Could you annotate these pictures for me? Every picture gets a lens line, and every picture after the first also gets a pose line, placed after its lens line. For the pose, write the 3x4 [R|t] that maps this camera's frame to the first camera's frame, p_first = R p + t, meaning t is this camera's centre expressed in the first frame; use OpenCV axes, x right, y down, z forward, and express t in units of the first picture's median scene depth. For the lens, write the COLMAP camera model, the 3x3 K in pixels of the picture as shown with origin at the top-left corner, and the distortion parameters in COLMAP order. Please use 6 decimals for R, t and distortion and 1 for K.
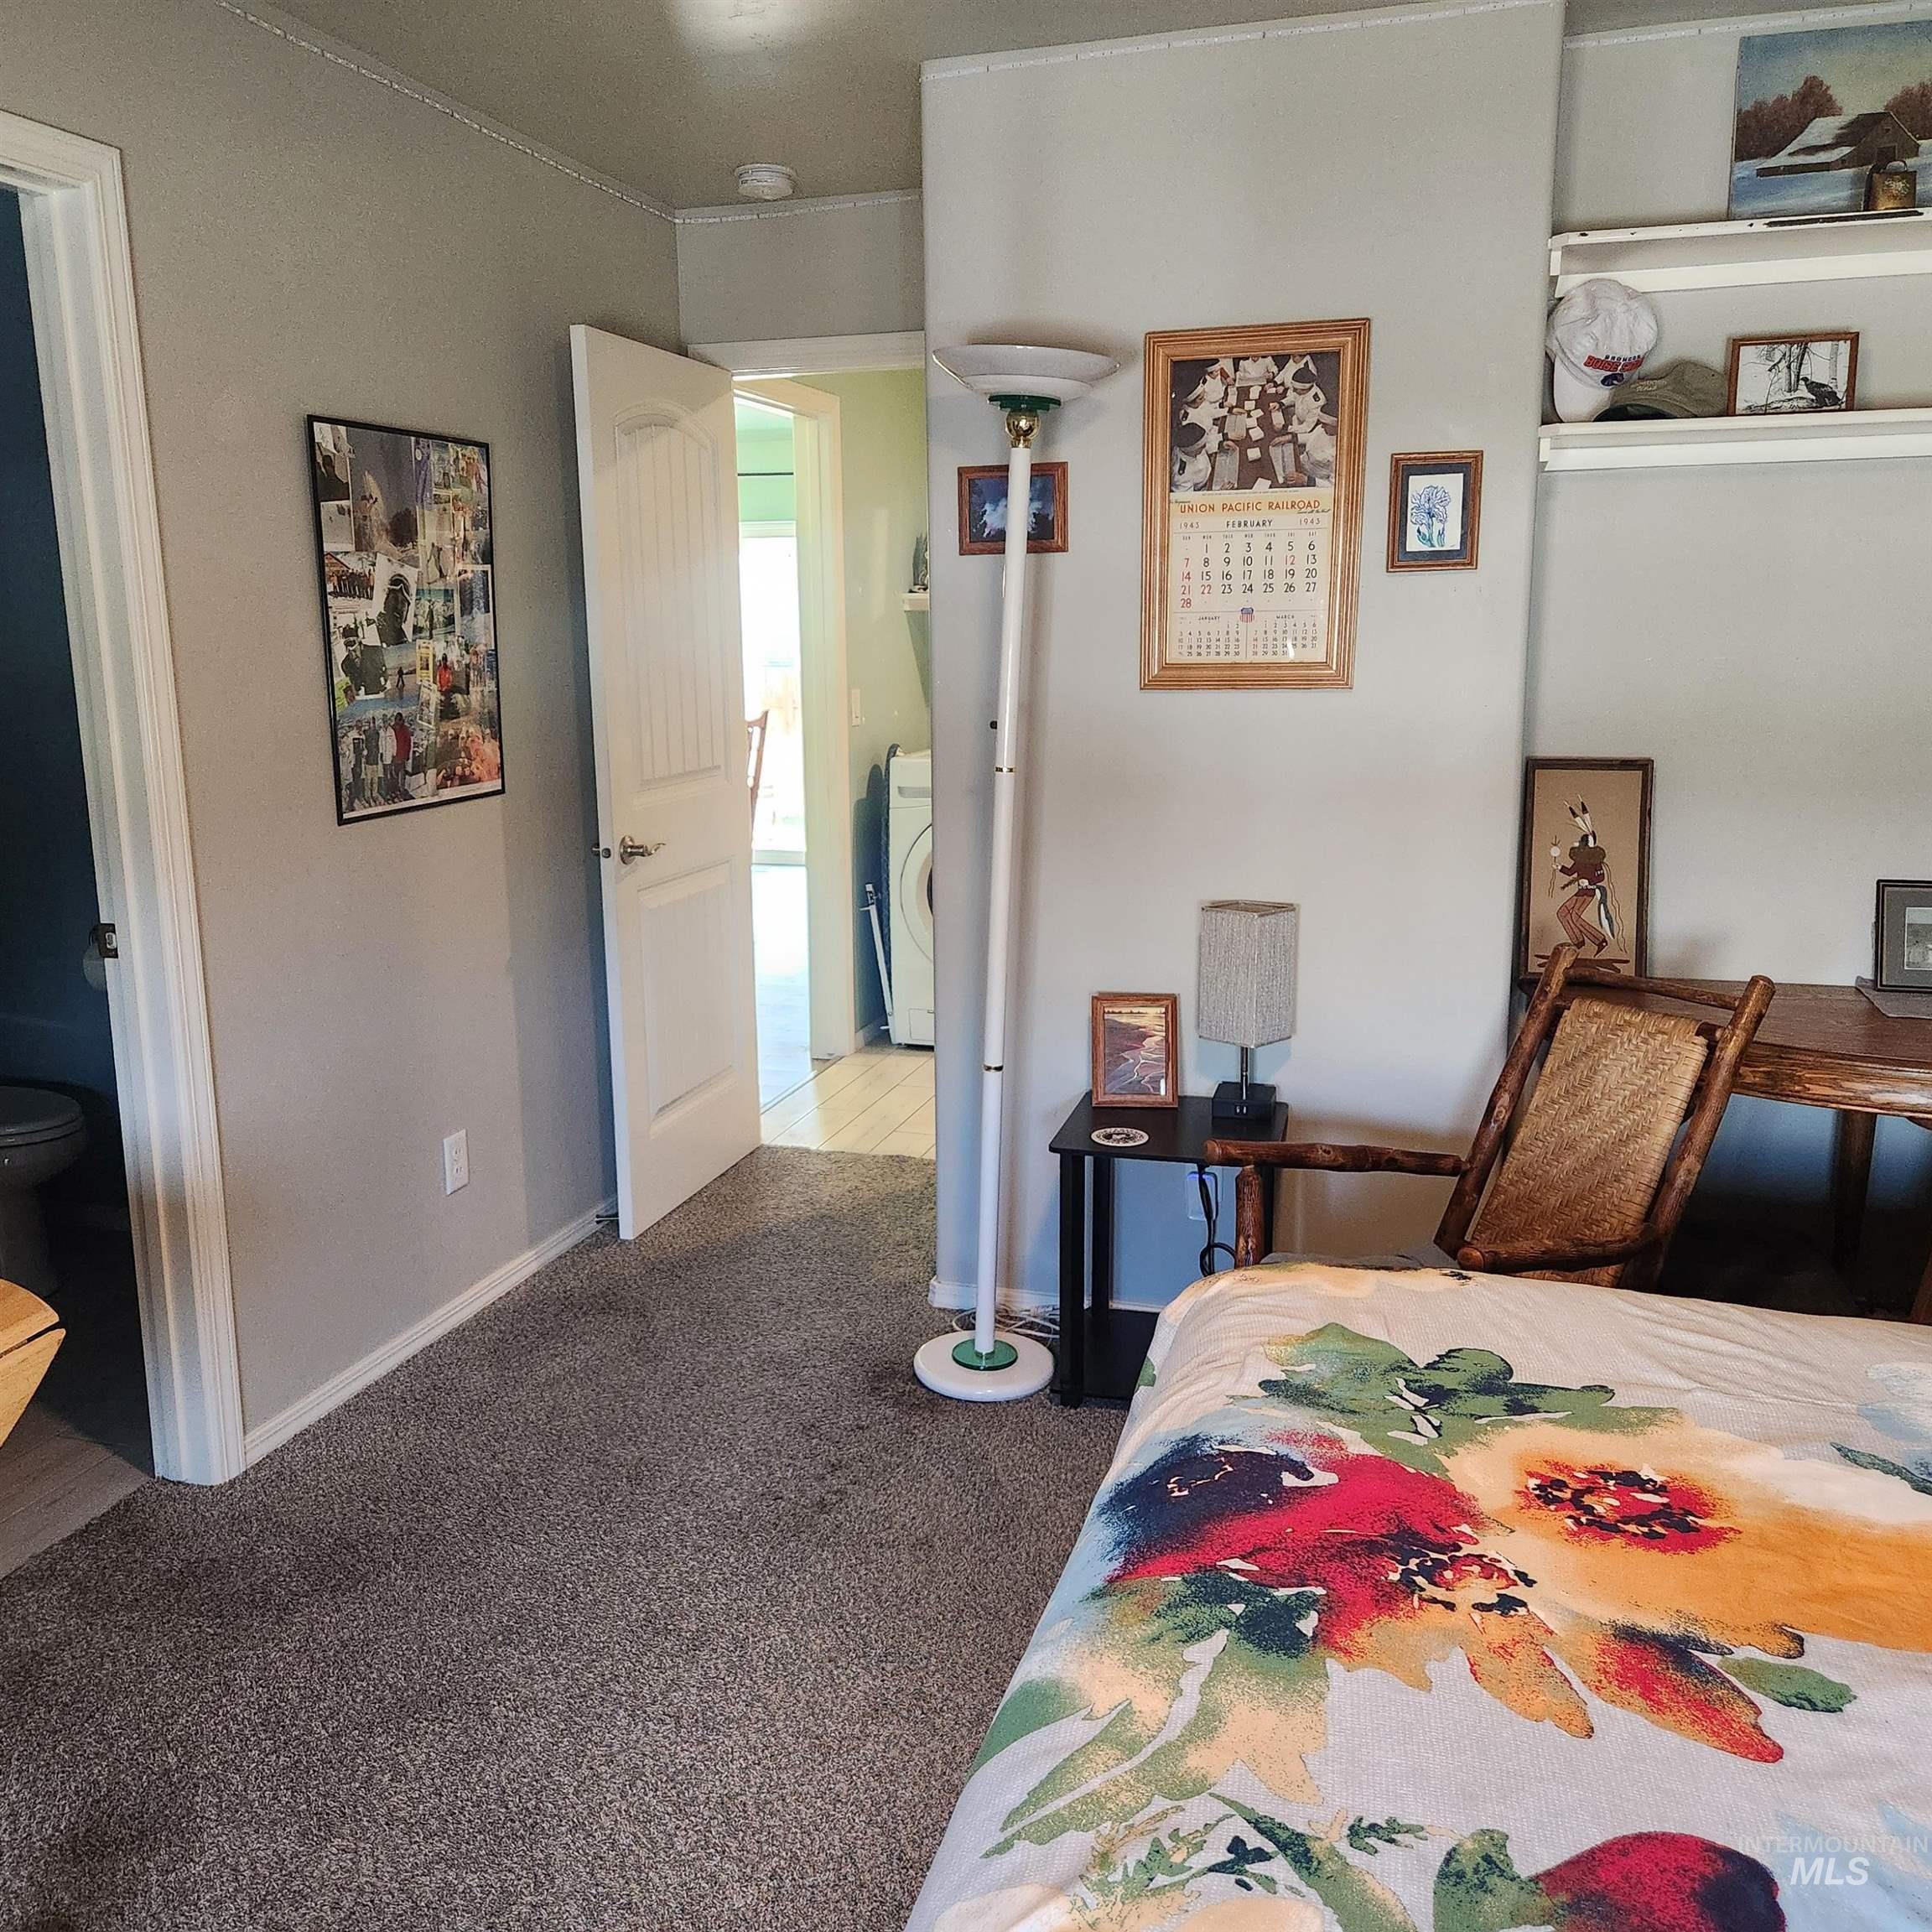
lens RADIAL K [[1712.4, 0, 942.9], [0, 1712.4, 962.6], [0, 0, 1]] dist [0.090171, -0.099178]
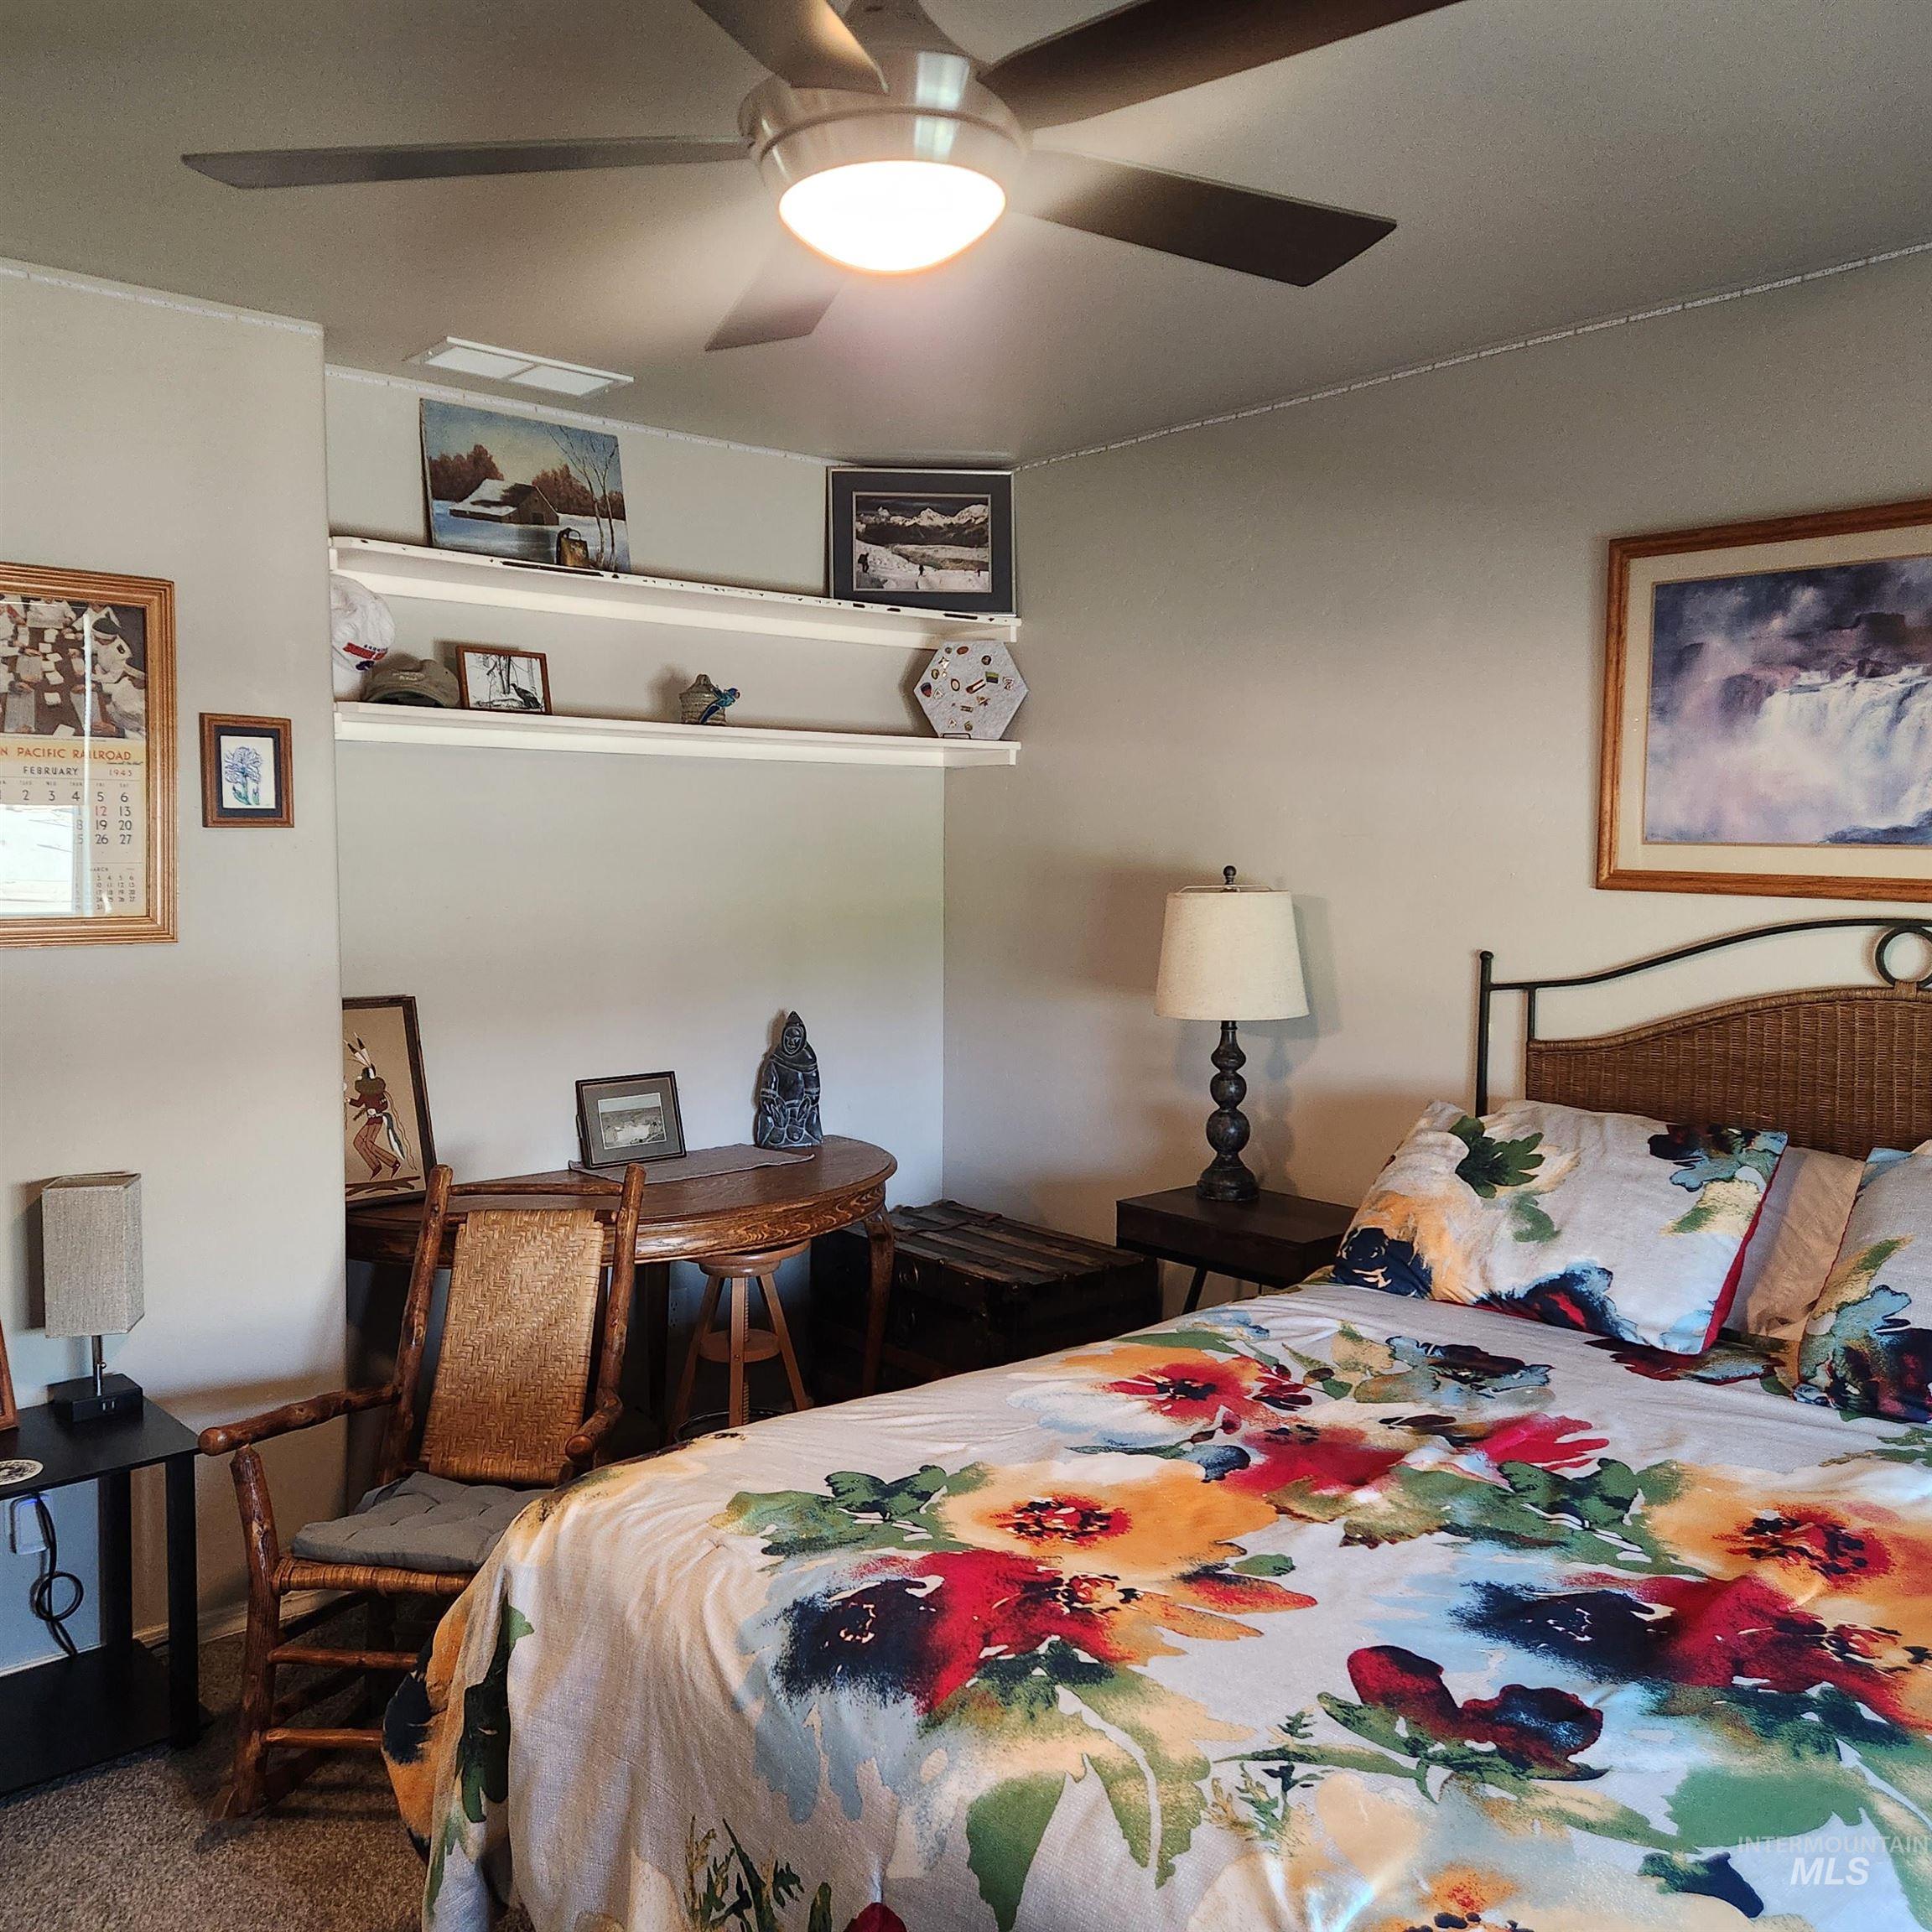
lens RADIAL K [[1712.4, 0, 942.9], [0, 1712.4, 962.6], [0, 0, 1]] dist [0.090171, -0.099178]
pose [[0.539628, -0.045837, 0.840655, -0.375257], [0.152297, 0.987358, -0.043925, -0.040171], [-0.828014, 0.151732, 0.539787, 0.118728]]
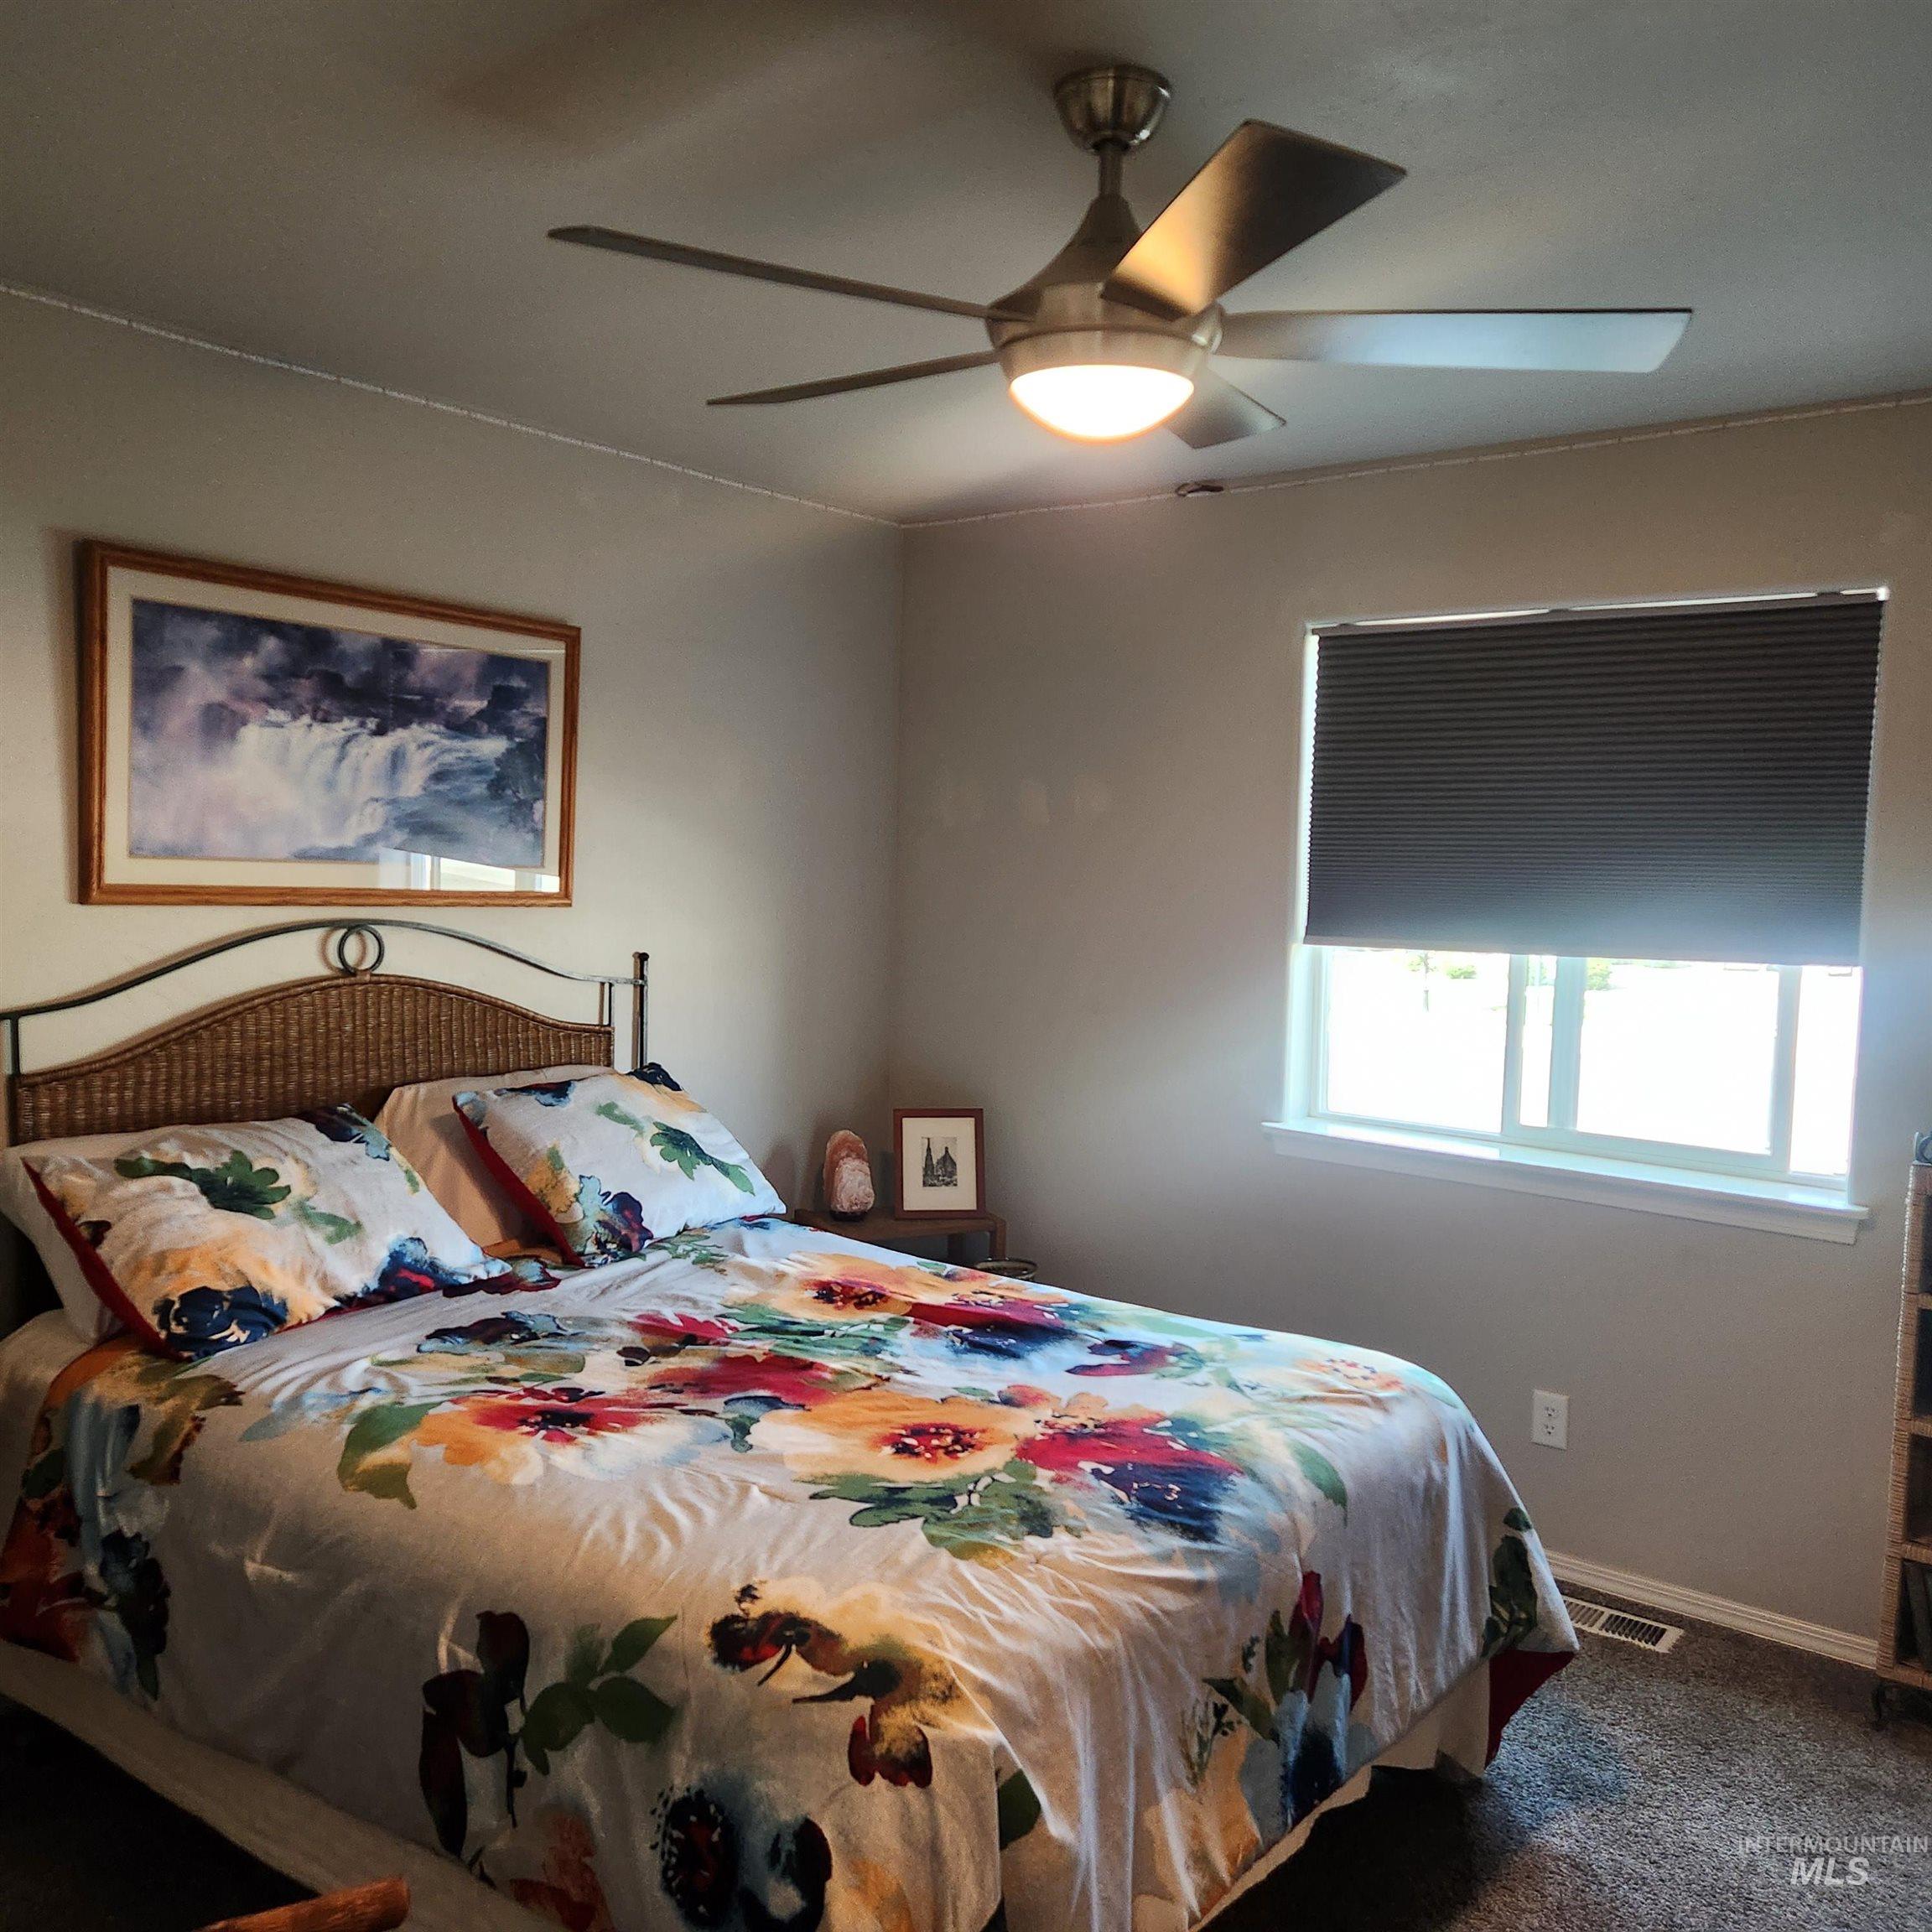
lens RADIAL K [[1686.4, 0, 965.4], [0, 1686.4, 999.4], [0, 0, 1]] dist [0.091923, -0.086336]
pose [[-0.938421, -0.041653, 0.342974, -0.093138], [0.054470, 0.962454, 0.265923, -0.257058], [-0.341173, 0.268230, -0.900918, 1.099990]]
